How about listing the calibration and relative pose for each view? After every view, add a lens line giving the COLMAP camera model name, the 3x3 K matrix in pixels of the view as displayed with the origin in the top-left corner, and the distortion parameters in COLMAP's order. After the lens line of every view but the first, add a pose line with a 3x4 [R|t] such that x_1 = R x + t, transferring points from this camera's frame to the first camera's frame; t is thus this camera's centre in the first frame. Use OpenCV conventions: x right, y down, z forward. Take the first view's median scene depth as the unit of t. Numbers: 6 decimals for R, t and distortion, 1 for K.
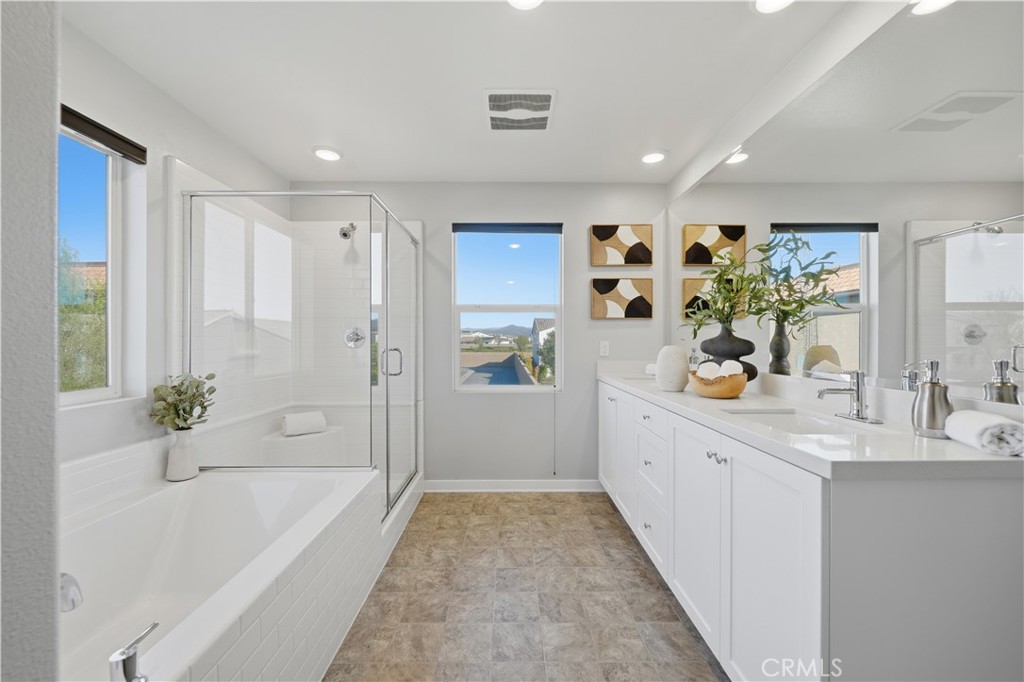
lens RADIAL K [[390.2, 0, 515.2], [0, 390.2, 341.8], [0, 0, 1]] dist [0.000601, 0.000108]
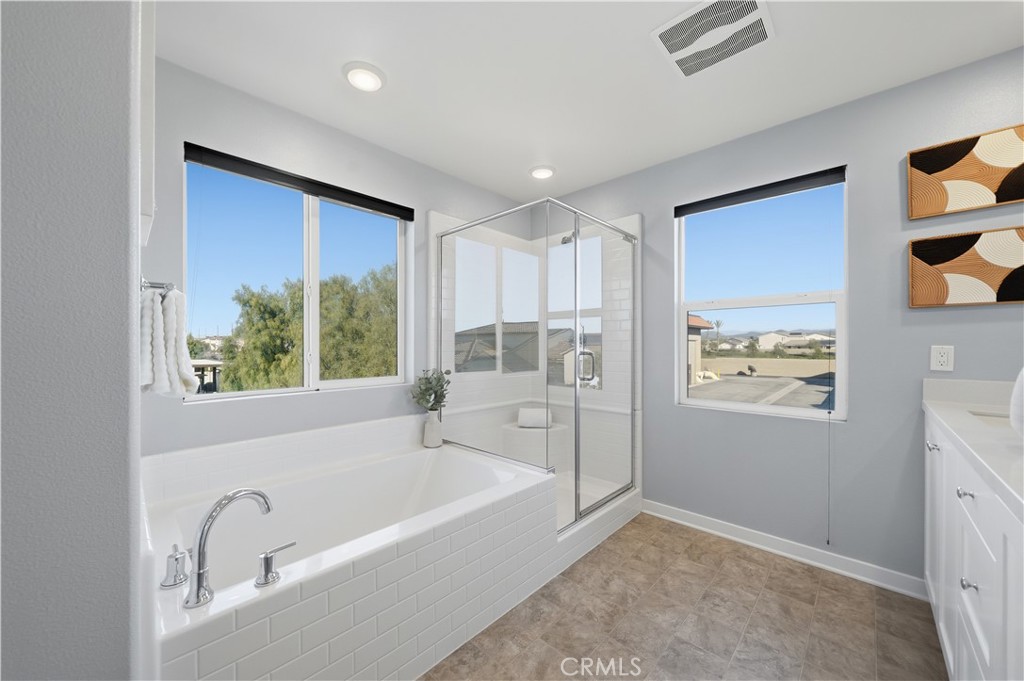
lens RADIAL K [[382.7, 0, 511.2], [0, 382.7, 345.4], [0, 0, 1]] dist [-0.000193, -0.000092]
pose [[0.716428, 0.001512, -0.697660, 0.207732], [-0.002218, 0.999998, -0.000110, -0.000116], [0.697658, 0.001626, 0.716429, 0.183687]]
